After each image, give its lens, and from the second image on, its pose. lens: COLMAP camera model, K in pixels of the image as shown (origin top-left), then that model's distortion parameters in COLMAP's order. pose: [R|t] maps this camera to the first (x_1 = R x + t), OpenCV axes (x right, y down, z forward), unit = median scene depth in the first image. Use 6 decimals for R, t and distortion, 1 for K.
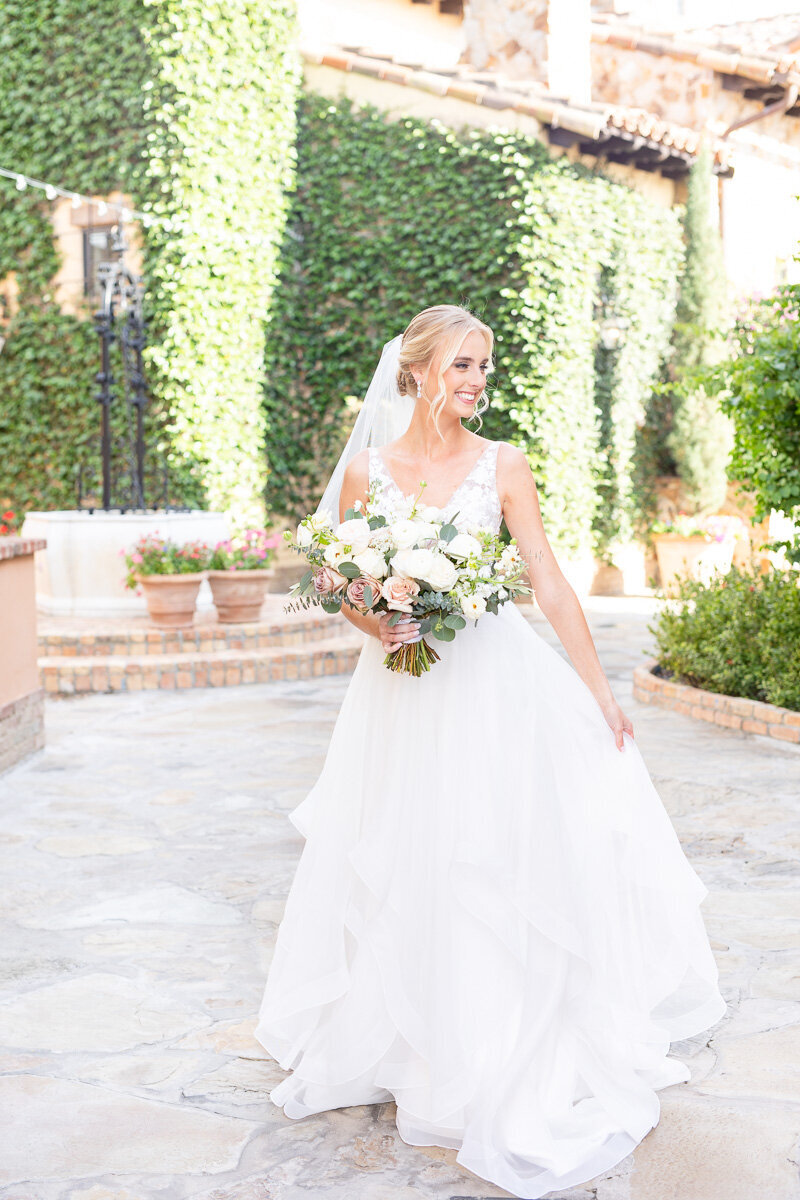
lens RADIAL K [[1704.6, 0, 400.0], [0, 1704.6, 600.0], [0, 0, 1]] dist [-0.023419, -0.003042]
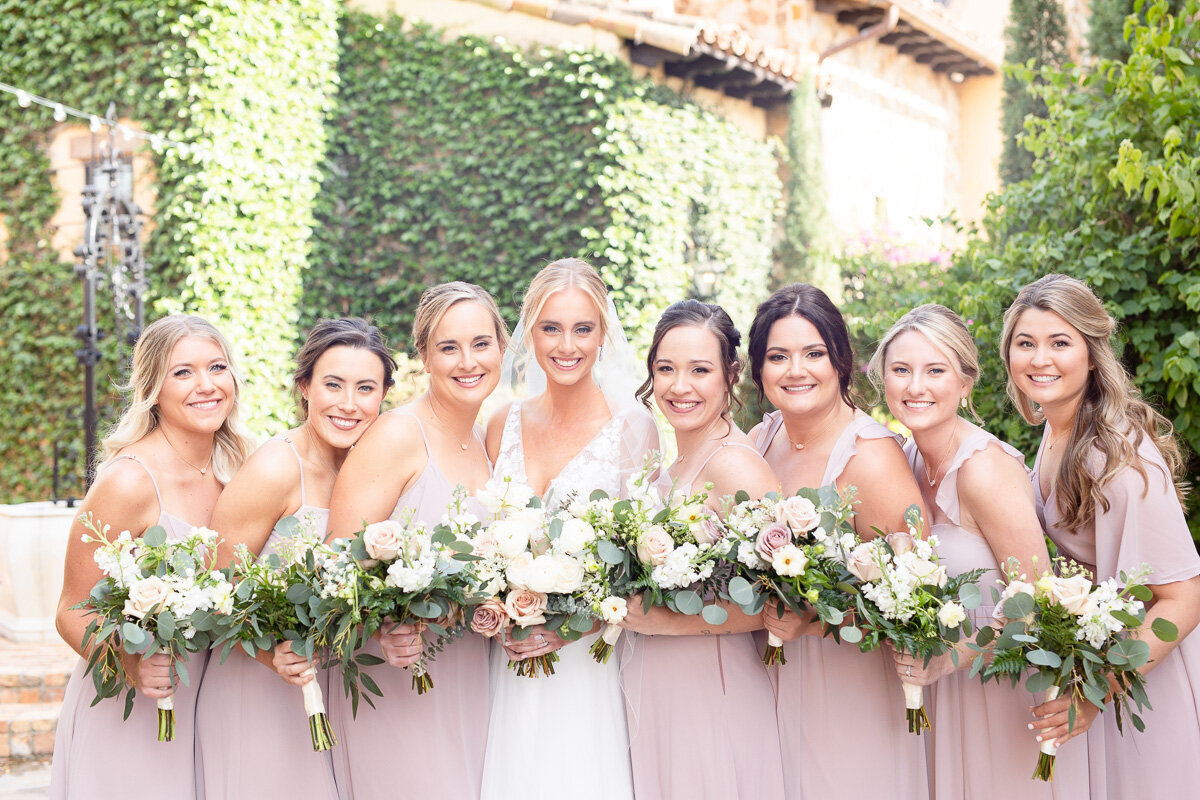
lens RADIAL K [[1717.4, 0, 600.0], [0, 1717.4, 400.0], [0, 0, 1]] dist [0.028772, 0.068504]
pose [[0.996205, -0.015859, 0.085584, -0.006148], [0.023956, 0.995244, -0.094423, -0.012935], [-0.083680, 0.096115, 0.991847, 0.138472]]
